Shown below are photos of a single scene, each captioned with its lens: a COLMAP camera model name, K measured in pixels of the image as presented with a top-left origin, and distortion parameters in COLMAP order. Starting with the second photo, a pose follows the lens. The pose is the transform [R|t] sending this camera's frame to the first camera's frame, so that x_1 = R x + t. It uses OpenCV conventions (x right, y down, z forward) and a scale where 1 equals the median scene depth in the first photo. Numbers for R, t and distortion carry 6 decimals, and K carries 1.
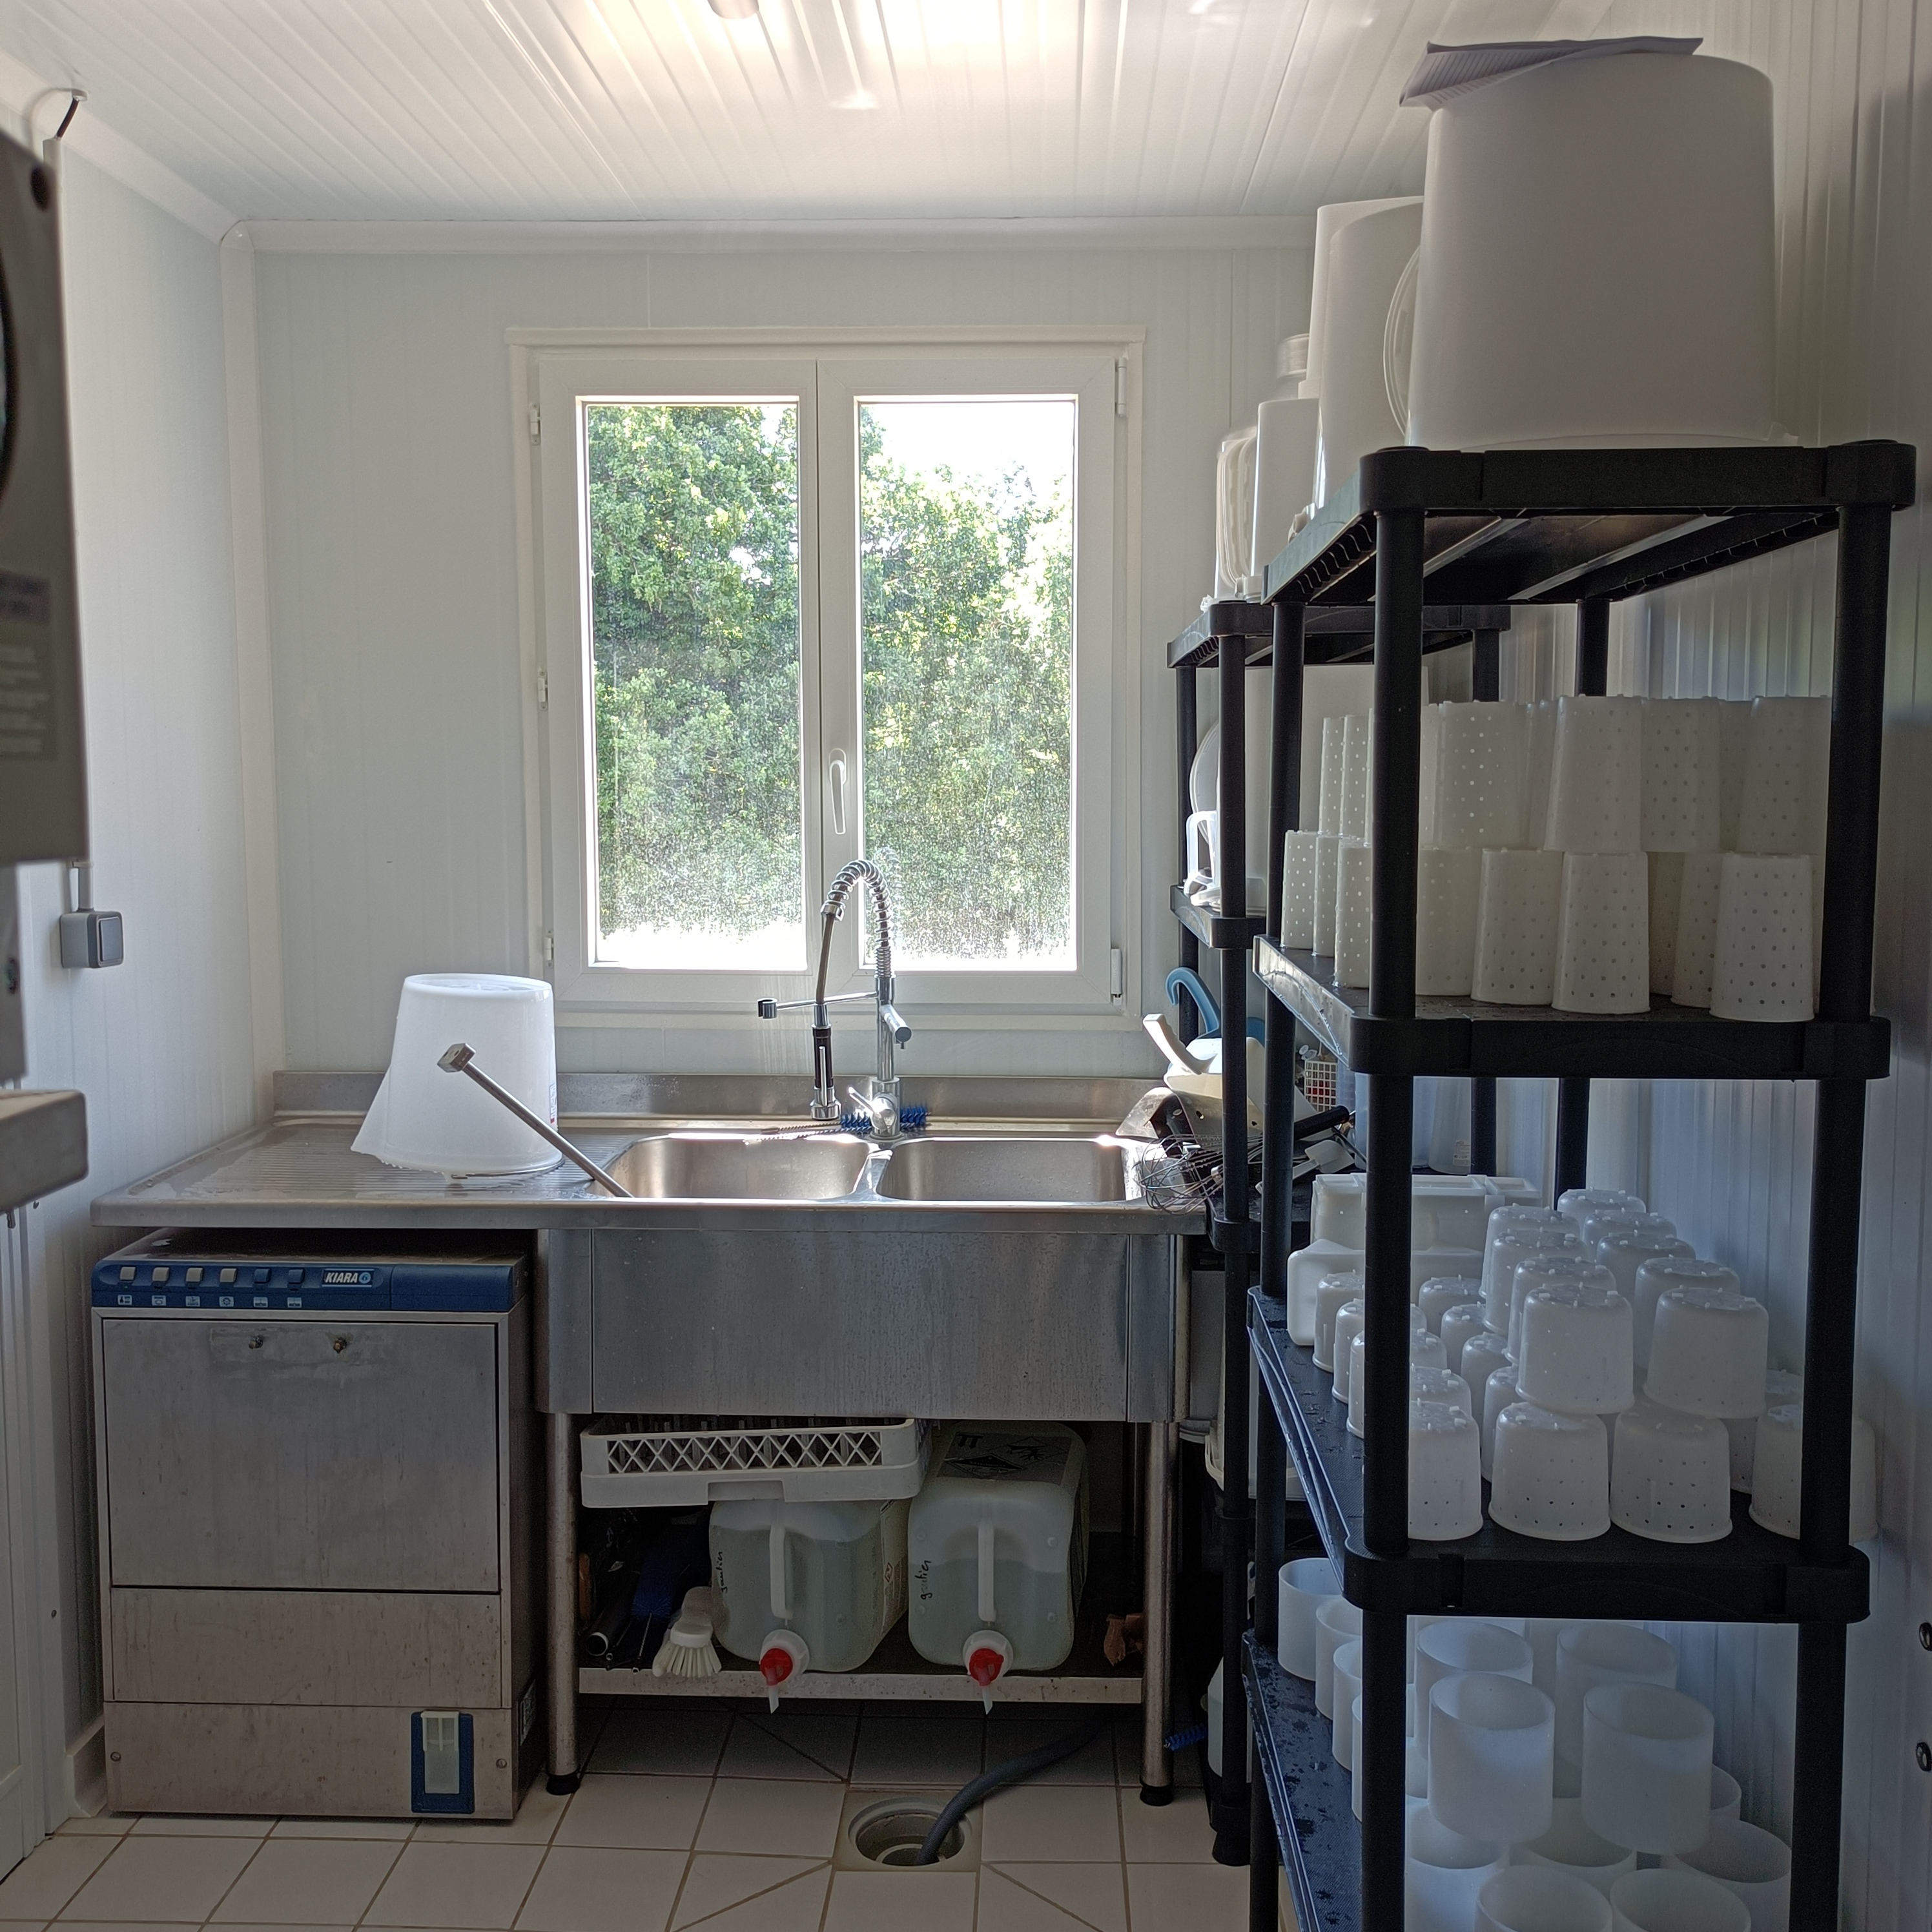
lens RADIAL K [[1903.6, 0, 966.0], [0, 1903.6, 966.0], [0, 0, 1]] dist [0.013329, 0.006769]
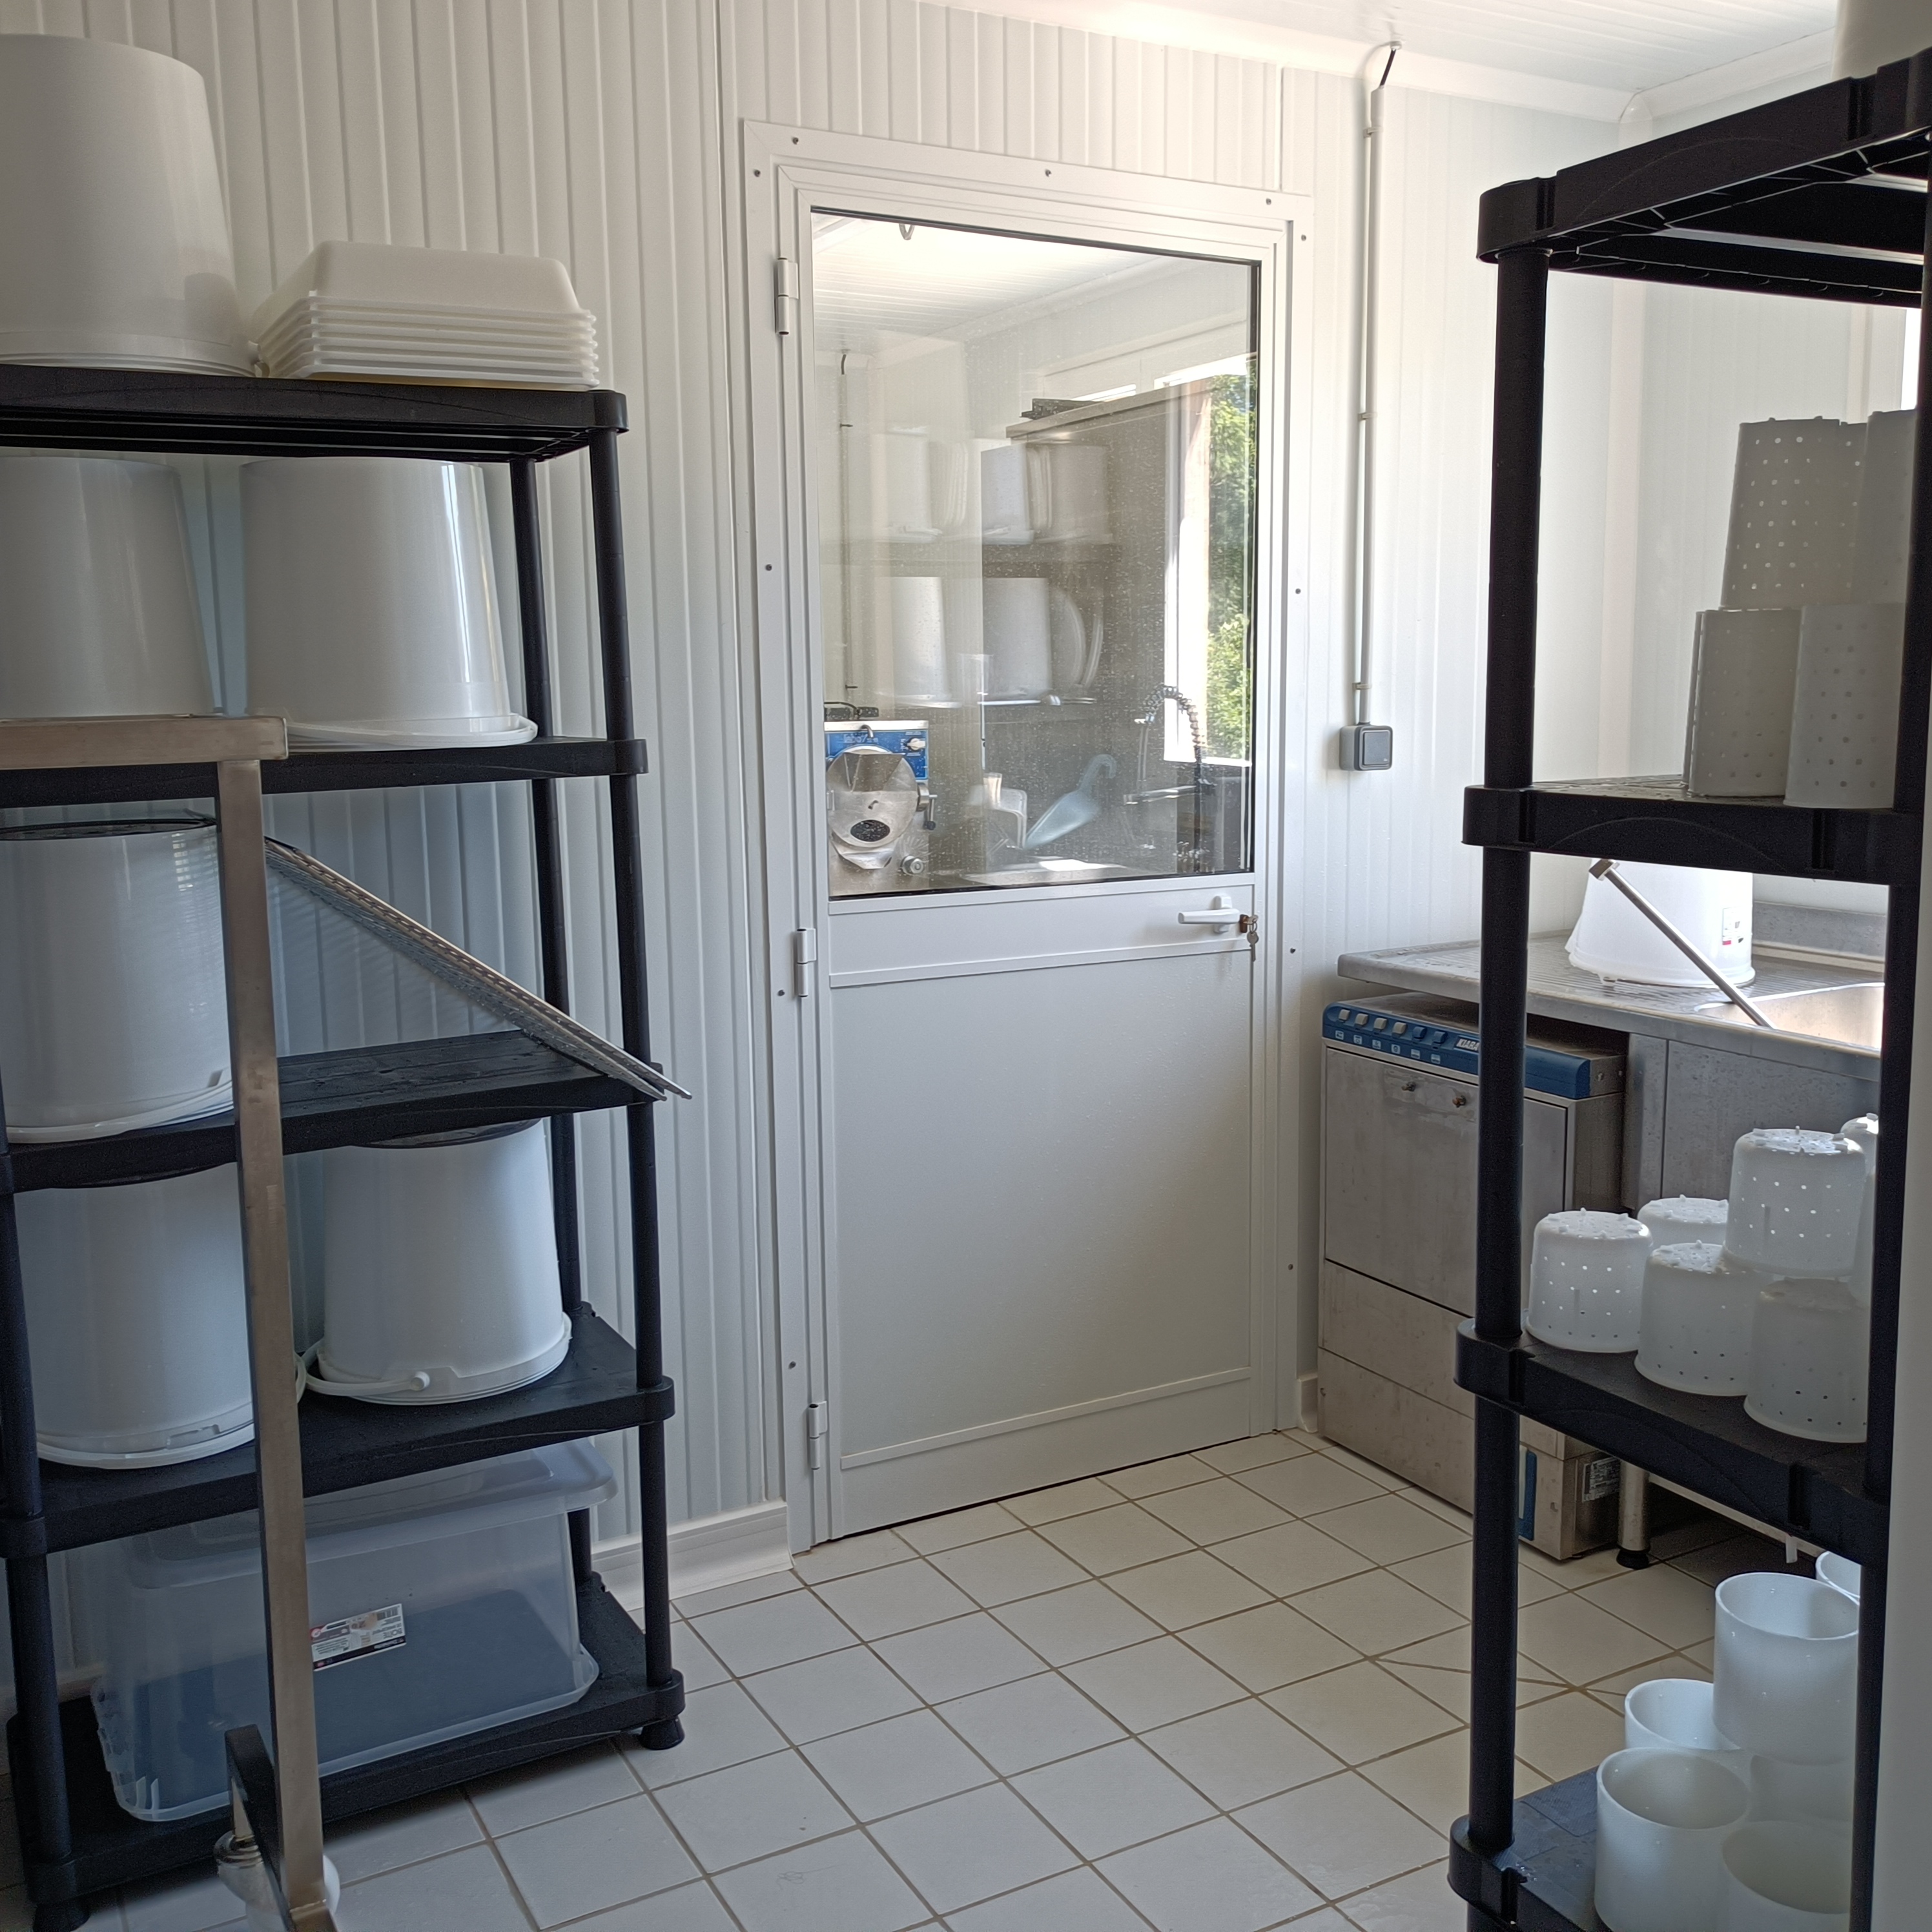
lens RADIAL K [[1903.6, 0, 966.0], [0, 1903.6, 966.0], [0, 0, 1]] dist [0.013329, 0.006769]
pose [[0.519428, 0.121212, -0.845874, 0.484054], [-0.067392, 0.992616, 0.100856, 0.020114], [0.851853, 0.004617, 0.523761, 0.135393]]
